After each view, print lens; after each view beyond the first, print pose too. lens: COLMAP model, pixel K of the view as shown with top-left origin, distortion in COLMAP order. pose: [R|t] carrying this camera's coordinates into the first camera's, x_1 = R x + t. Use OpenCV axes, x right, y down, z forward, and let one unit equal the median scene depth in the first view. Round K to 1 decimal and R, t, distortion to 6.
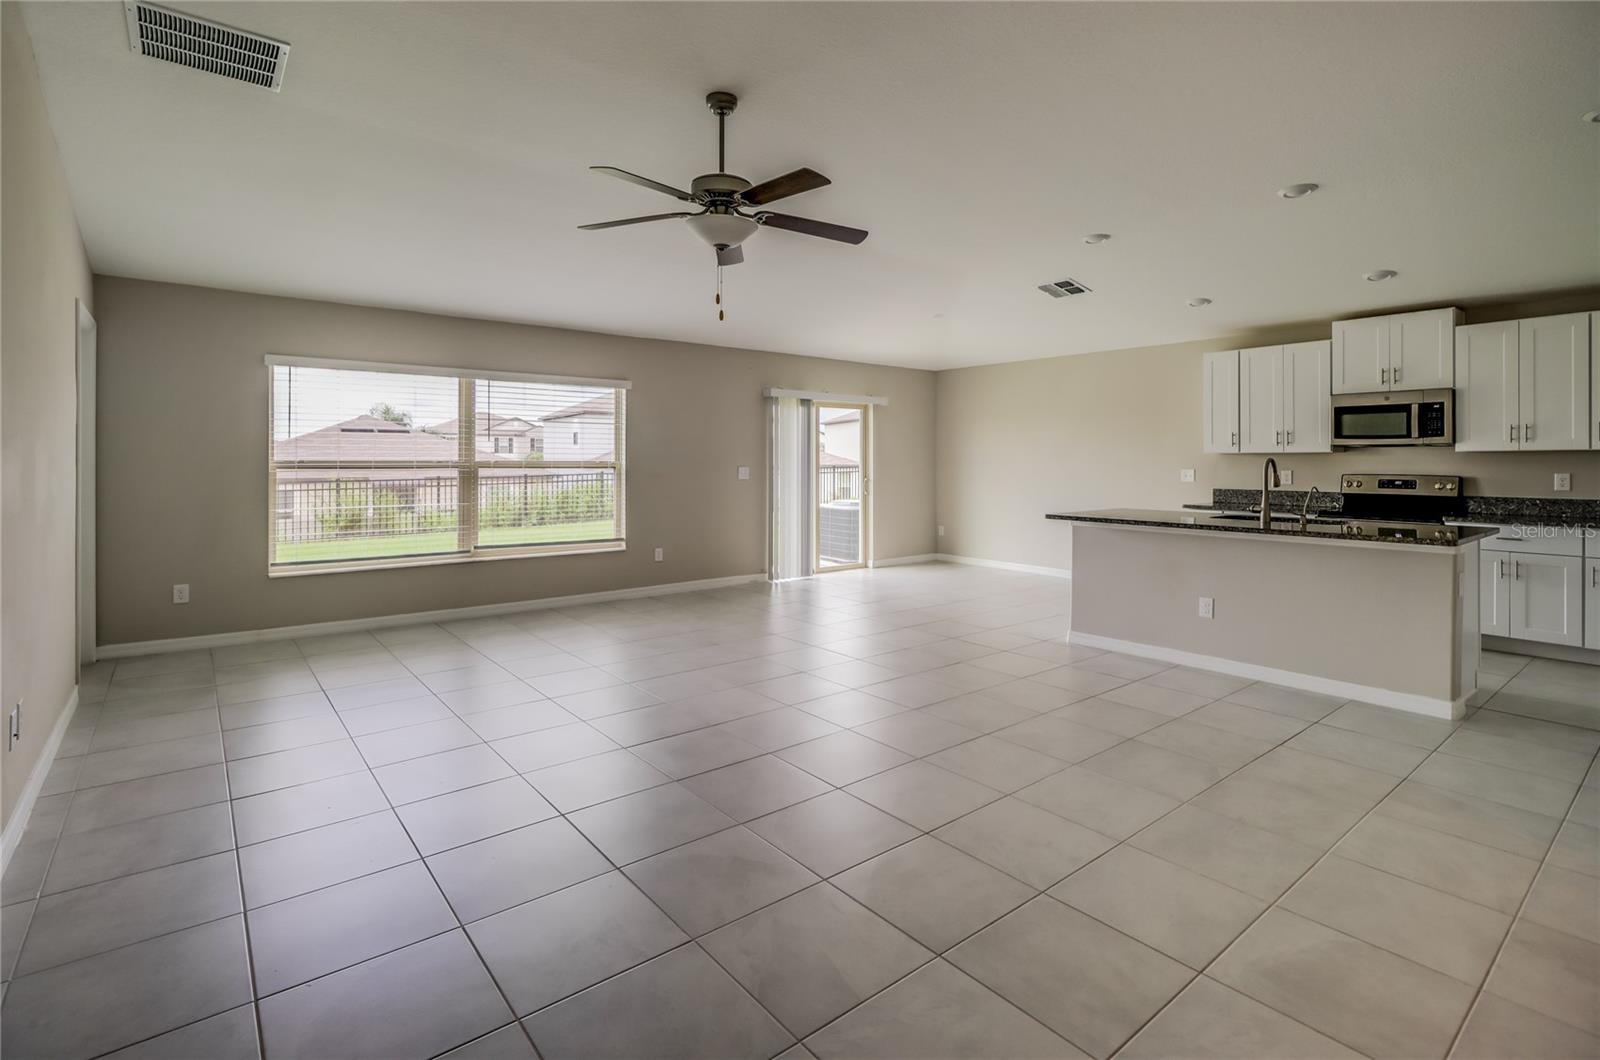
lens RADIAL K [[753.5, 0, 788.7], [0, 753.5, 464.7], [0, 0, 1]] dist [-0.006020, -0.000743]
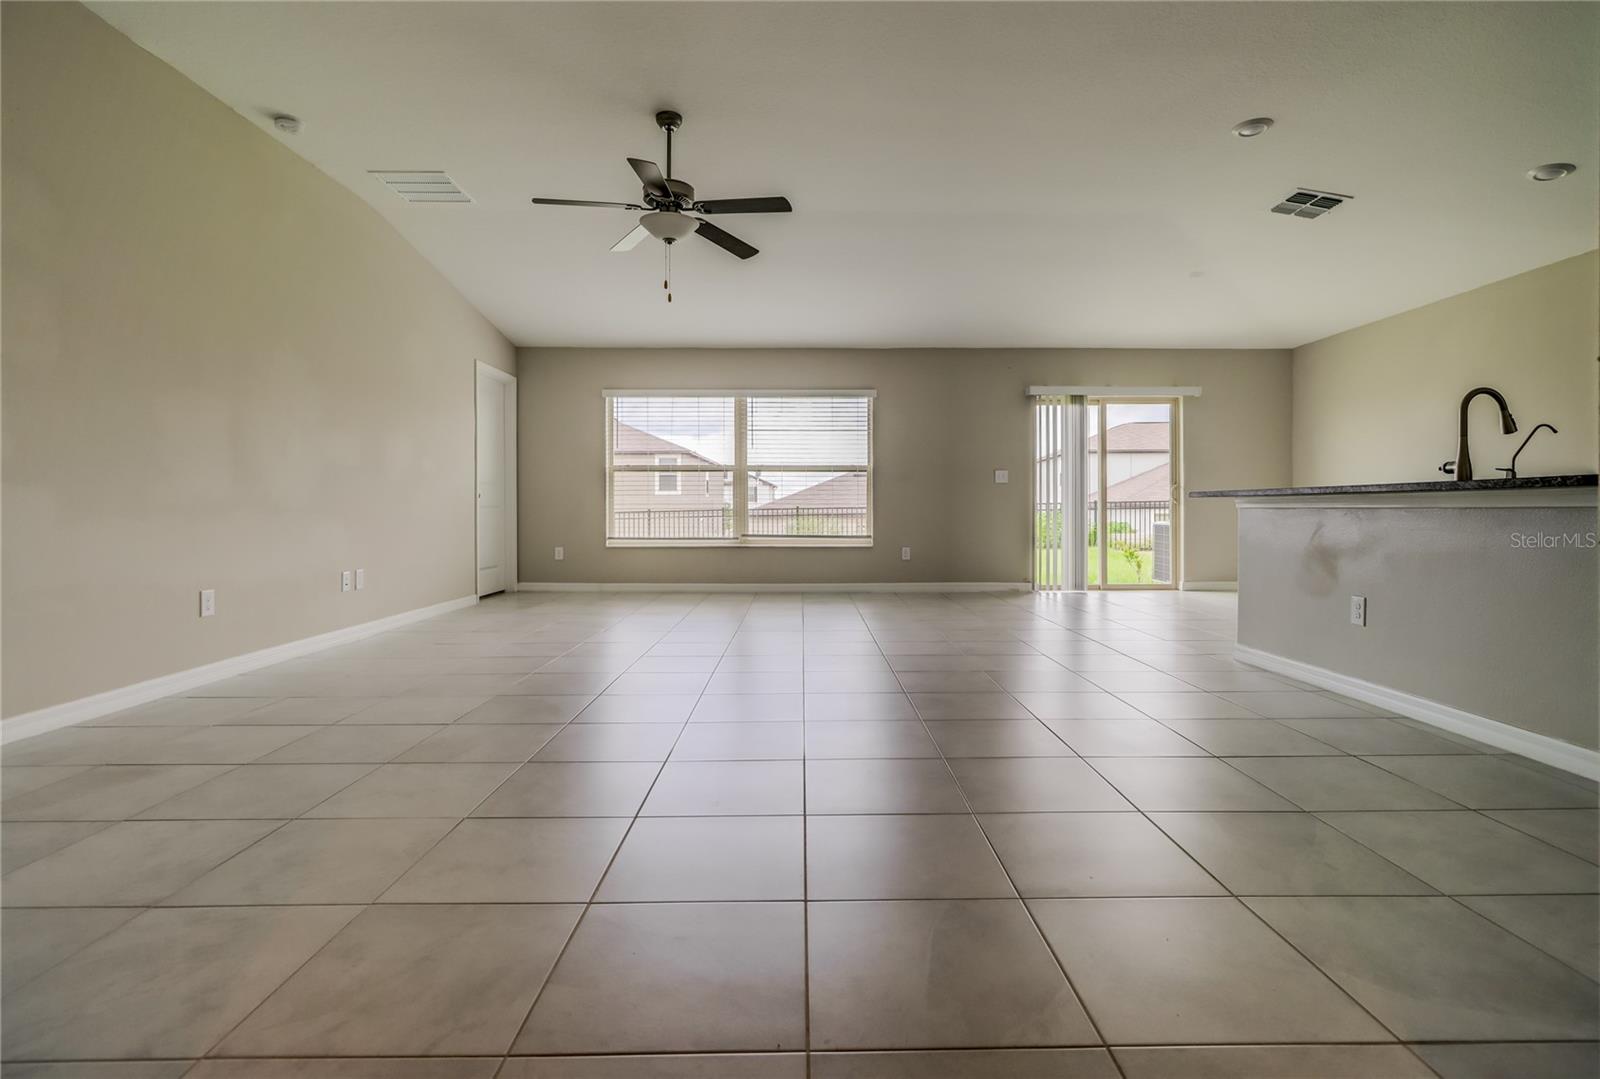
lens RADIAL K [[762.4, 0, 801.7], [0, 762.4, 524.6], [0, 0, 1]] dist [-0.000033, -0.000741]
pose [[0.785492, 0.013718, -0.618720, 0.401246], [-0.005798, 0.999874, 0.014808, 0.069635], [0.618845, -0.008044, 0.785472, 0.081039]]
